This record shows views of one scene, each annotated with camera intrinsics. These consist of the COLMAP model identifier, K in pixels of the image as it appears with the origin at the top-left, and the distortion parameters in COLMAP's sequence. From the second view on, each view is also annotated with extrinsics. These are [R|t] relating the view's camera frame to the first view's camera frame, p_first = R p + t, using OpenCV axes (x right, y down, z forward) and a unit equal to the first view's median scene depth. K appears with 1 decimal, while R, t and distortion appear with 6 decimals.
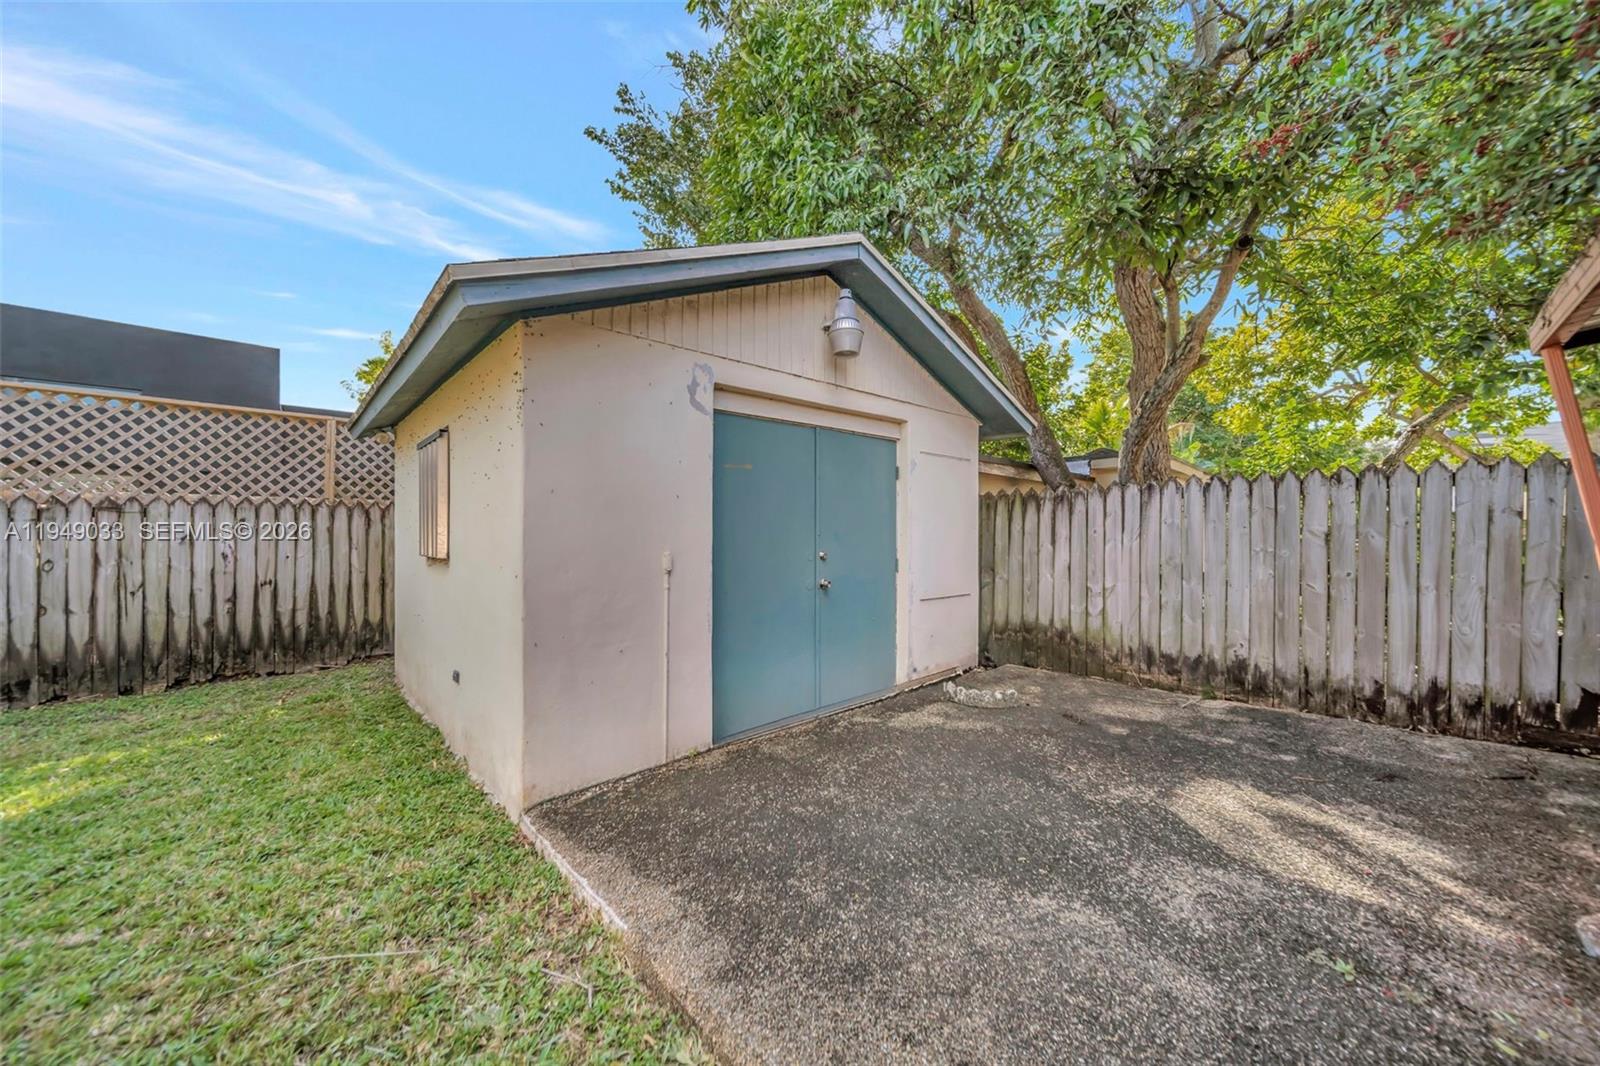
lens RADIAL K [[567.9, 0, 790.4], [0, 567.9, 537.6], [0, 0, 1]] dist [0.001657, -0.001921]
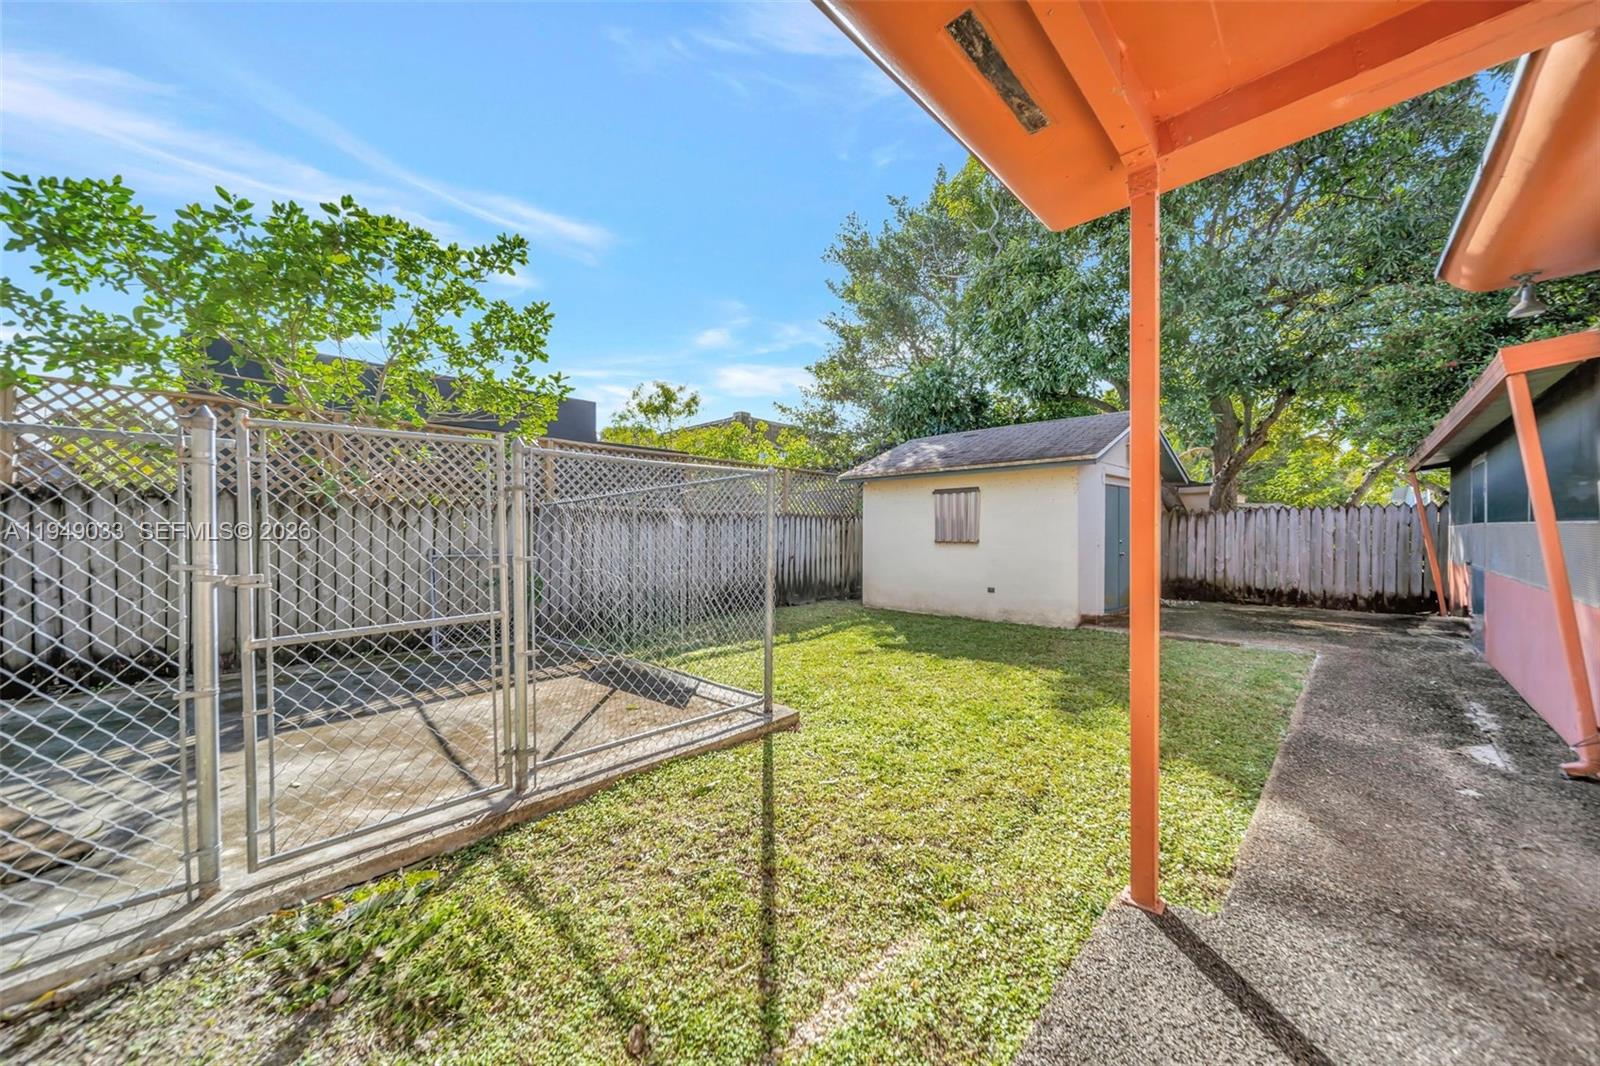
lens RADIAL K [[561.1, 0, 793.6], [0, 561.1, 532.1], [0, 0, 1]] dist [0.000621, -0.001878]
pose [[0.999745, 0.002143, 0.022458, -1.102615], [-0.001910, 0.999944, -0.010382, 0.016520], [-0.022479, 0.010337, 0.999694, -1.044682]]
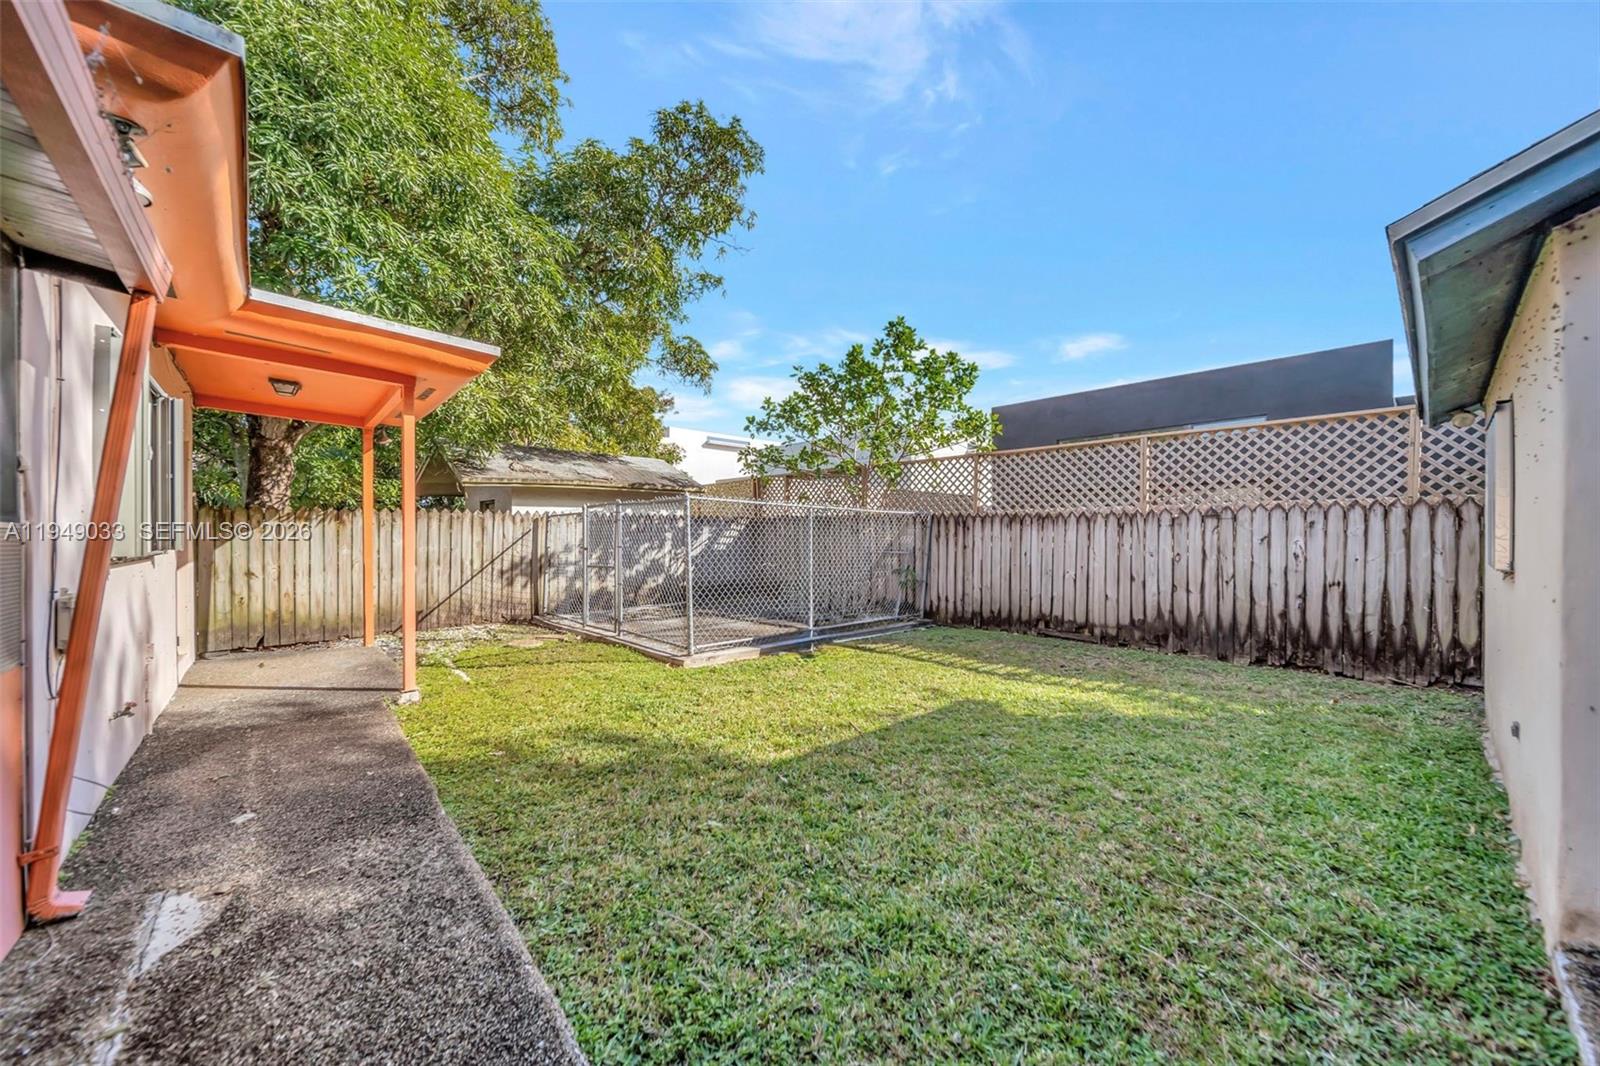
lens RADIAL K [[567.9, 0, 790.4], [0, 567.9, 537.6], [0, 0, 1]] dist [0.001657, -0.001921]
pose [[-0.025850, 0.008140, -0.999633, 0.139305], [-0.010389, 0.999911, 0.008411, -0.002033], [0.999612, 0.010603, -0.025763, 0.055155]]
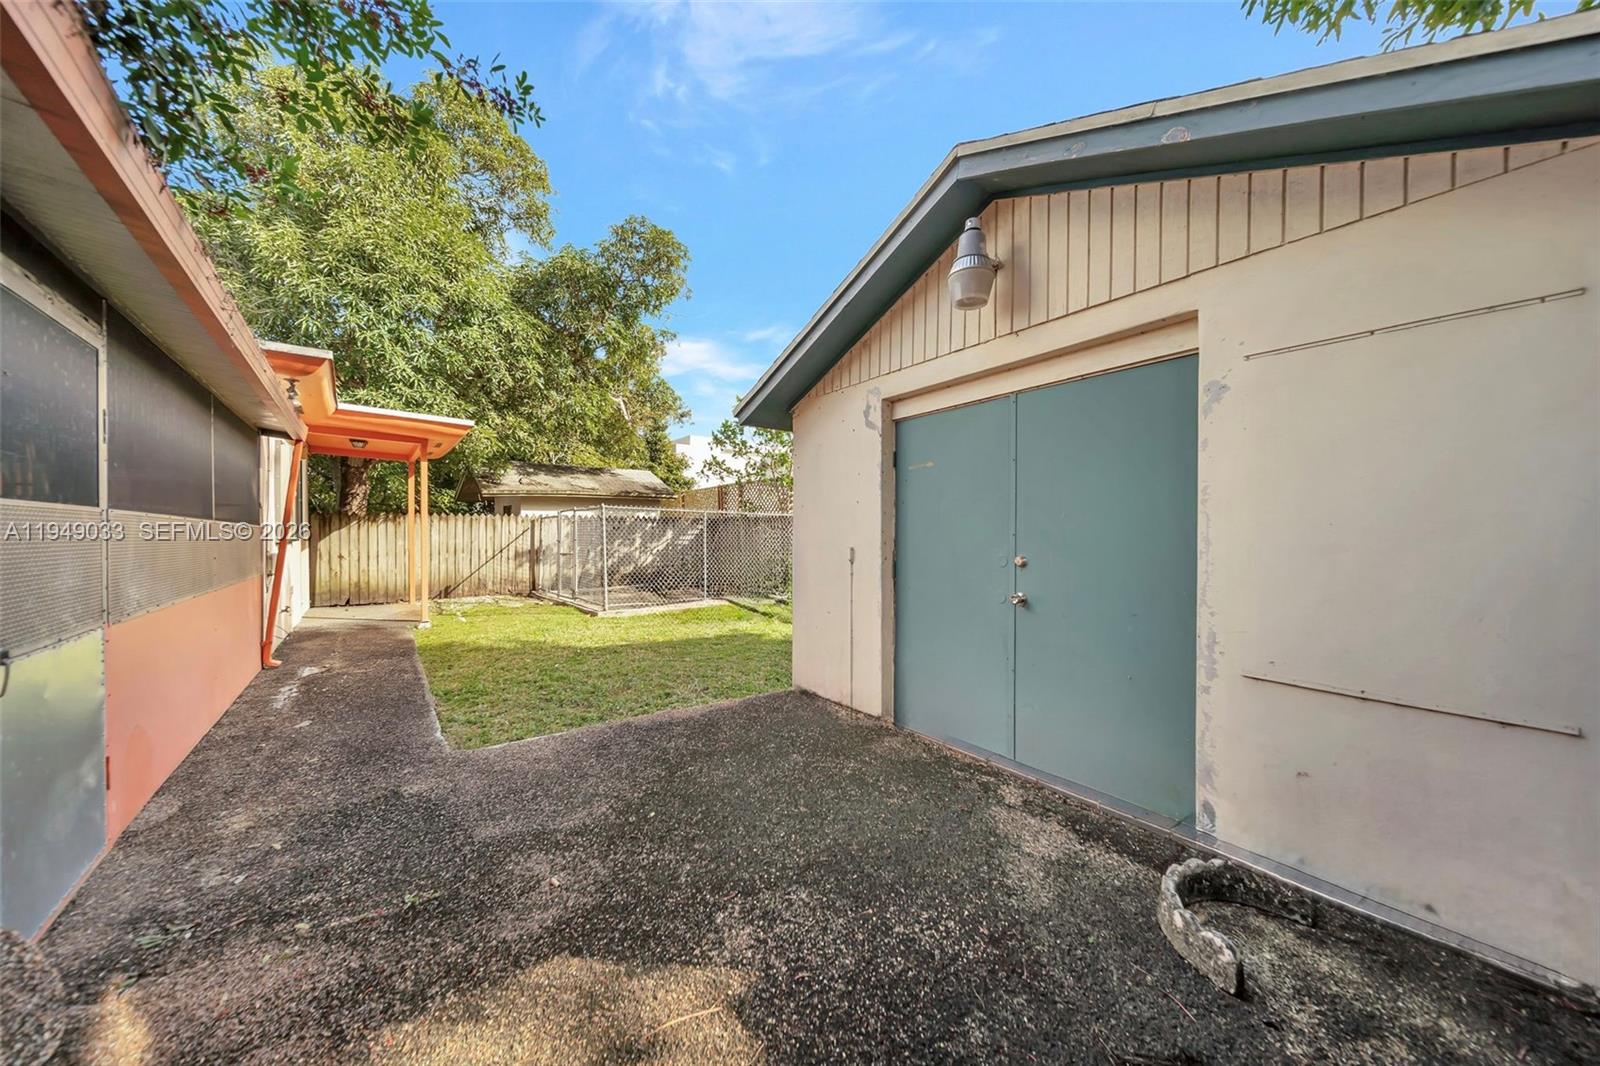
lens RADIAL K [[567.9, 0, 790.4], [0, 567.9, 537.6], [0, 0, 1]] dist [0.001657, -0.001921]
pose [[-0.122364, 0.012732, -0.992404, 0.844813], [-0.009149, 0.999861, 0.013956, -0.007289], [0.992443, 0.010787, -0.122231, 0.790225]]
